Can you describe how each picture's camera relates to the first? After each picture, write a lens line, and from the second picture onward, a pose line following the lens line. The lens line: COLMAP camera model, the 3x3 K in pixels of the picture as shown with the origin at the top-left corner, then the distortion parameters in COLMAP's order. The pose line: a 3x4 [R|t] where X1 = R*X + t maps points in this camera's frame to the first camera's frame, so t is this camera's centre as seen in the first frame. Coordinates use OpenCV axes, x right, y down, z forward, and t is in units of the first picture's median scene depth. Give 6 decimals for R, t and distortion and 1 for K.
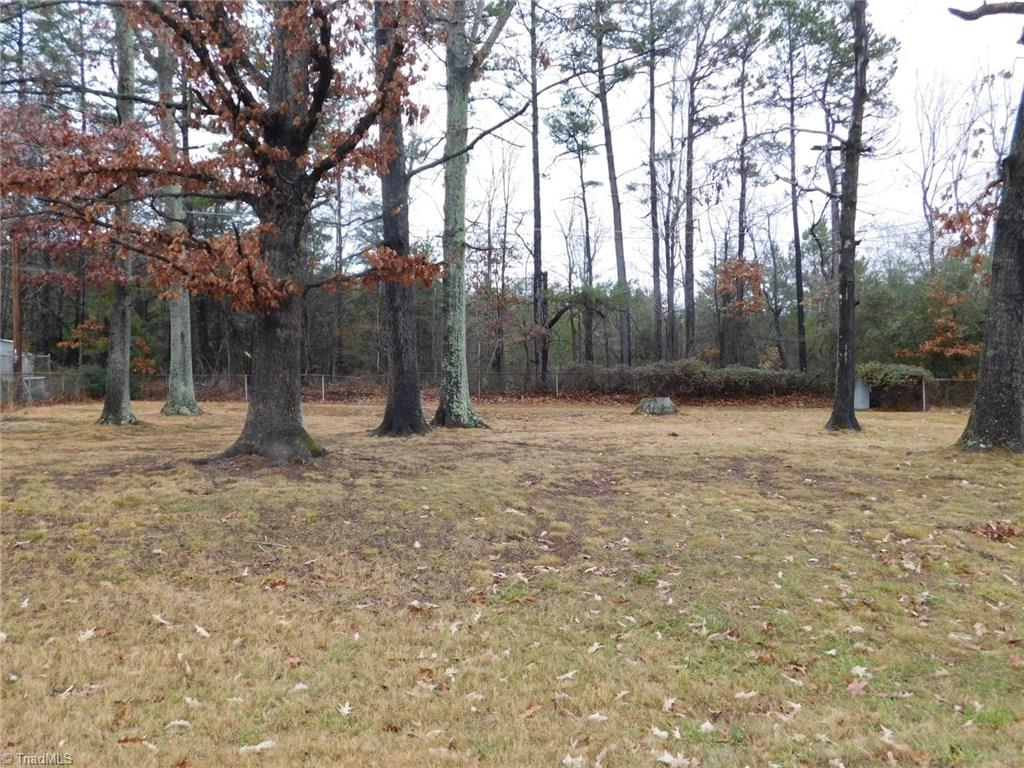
lens RADIAL K [[894.2, 0, 512.0], [0, 894.2, 384.0], [0, 0, 1]] dist [-0.013197, -0.003137]
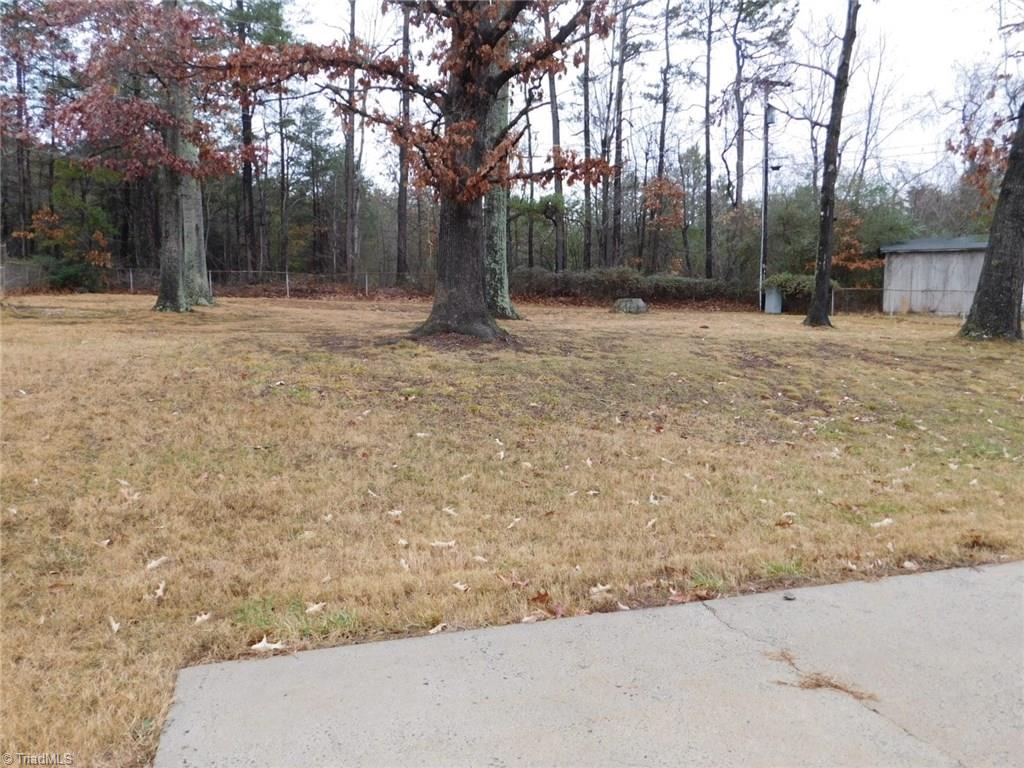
lens RADIAL K [[832.0, 0, 512.0], [0, 832.0, 384.0], [0, 0, 1]] dist [-0.007430, -0.001475]
pose [[0.983409, 0.001369, 0.181396, -0.153411], [-0.021240, 0.993962, 0.107652, 0.010935], [-0.180153, -0.109719, 0.977500, -0.014263]]
